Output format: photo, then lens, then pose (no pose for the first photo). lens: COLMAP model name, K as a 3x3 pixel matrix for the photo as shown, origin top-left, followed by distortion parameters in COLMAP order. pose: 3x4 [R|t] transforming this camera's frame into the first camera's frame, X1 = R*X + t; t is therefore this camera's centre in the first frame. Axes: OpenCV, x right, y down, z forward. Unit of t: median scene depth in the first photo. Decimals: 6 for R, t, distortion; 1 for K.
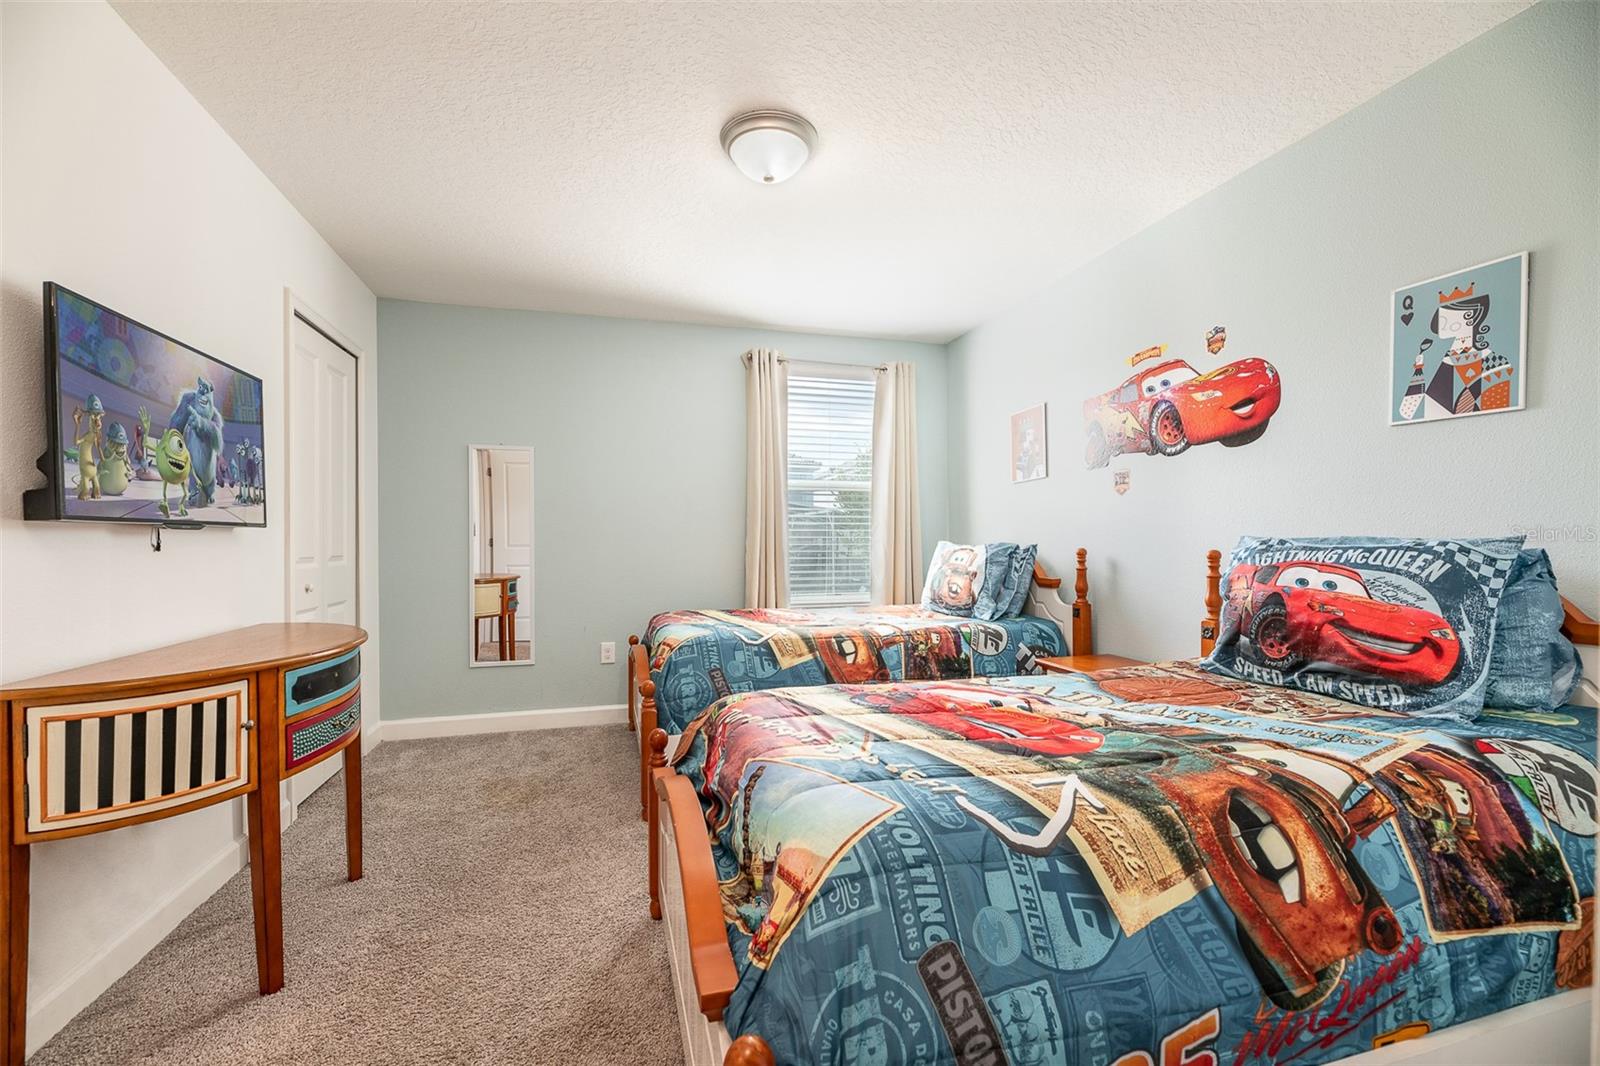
lens RADIAL K [[649.8, 0, 797.0], [0, 649.8, 539.5], [0, 0, 1]] dist [-0.006463, -0.000607]
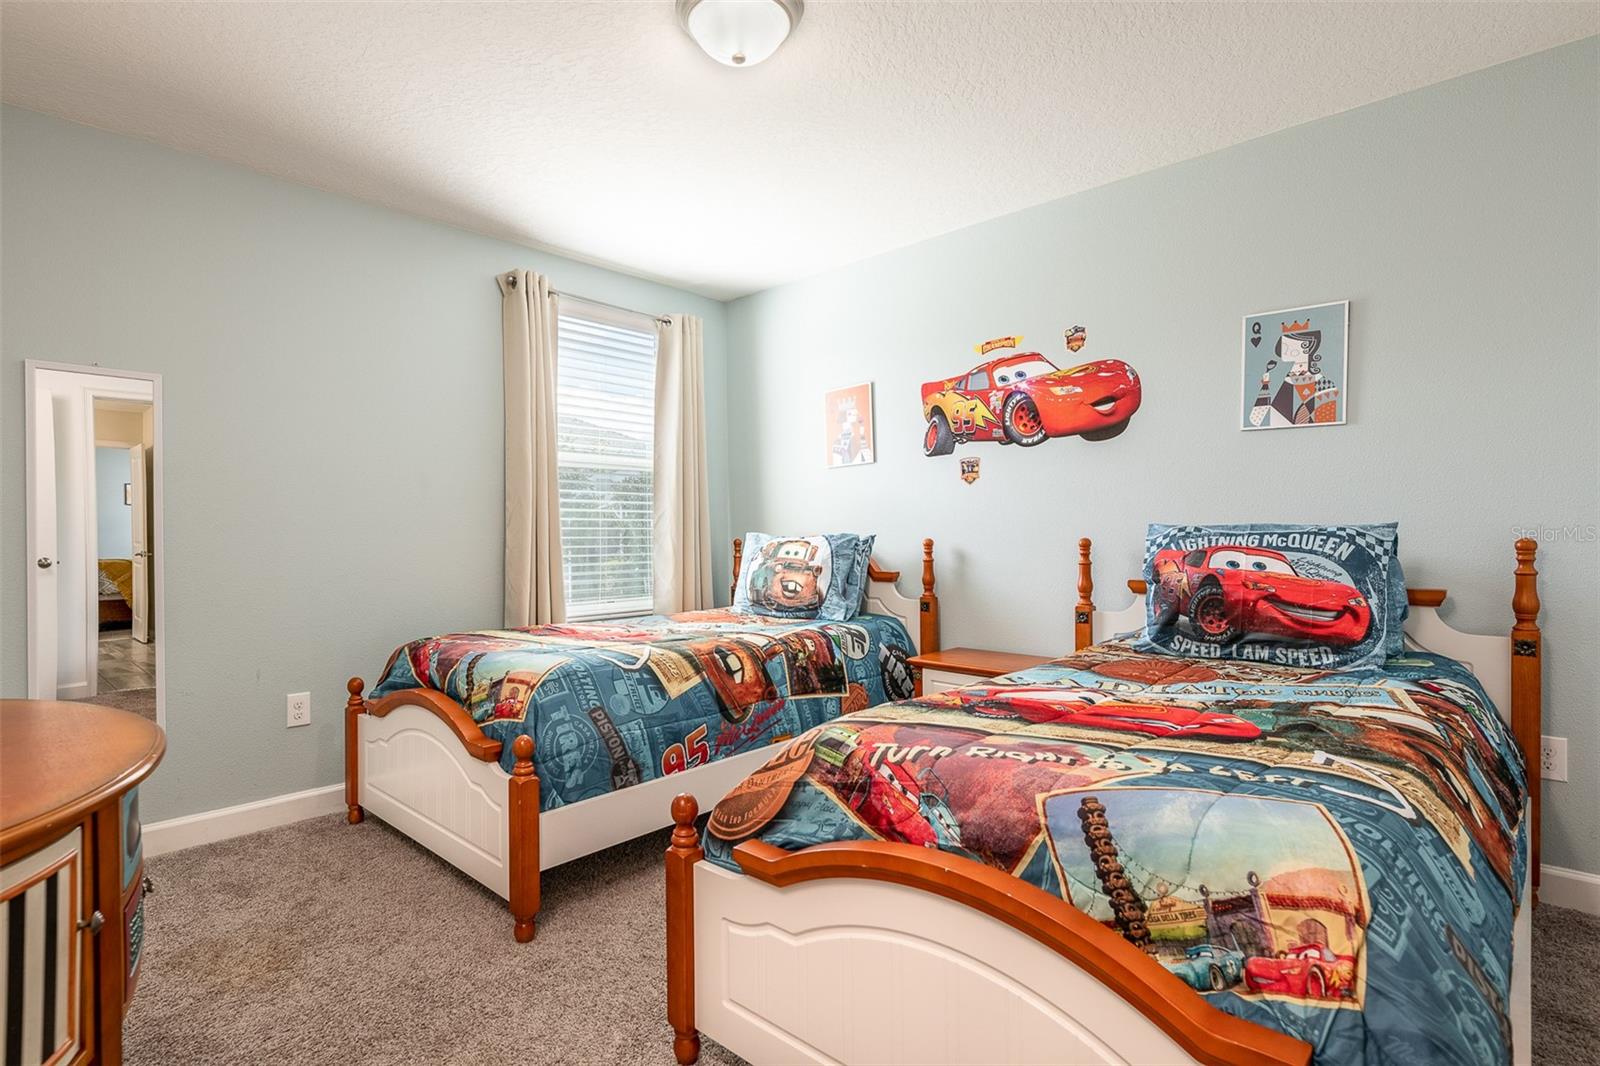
lens RADIAL K [[772.4, 0, 795.6], [0, 772.4, 531.7], [0, 0, 1]] dist [-0.003197, -0.001465]
pose [[0.864024, -0.002565, 0.503443, -0.511486], [0.004275, 0.999988, -0.002242, 0.008081], [-0.503432, 0.004089, 0.864025, 0.203265]]
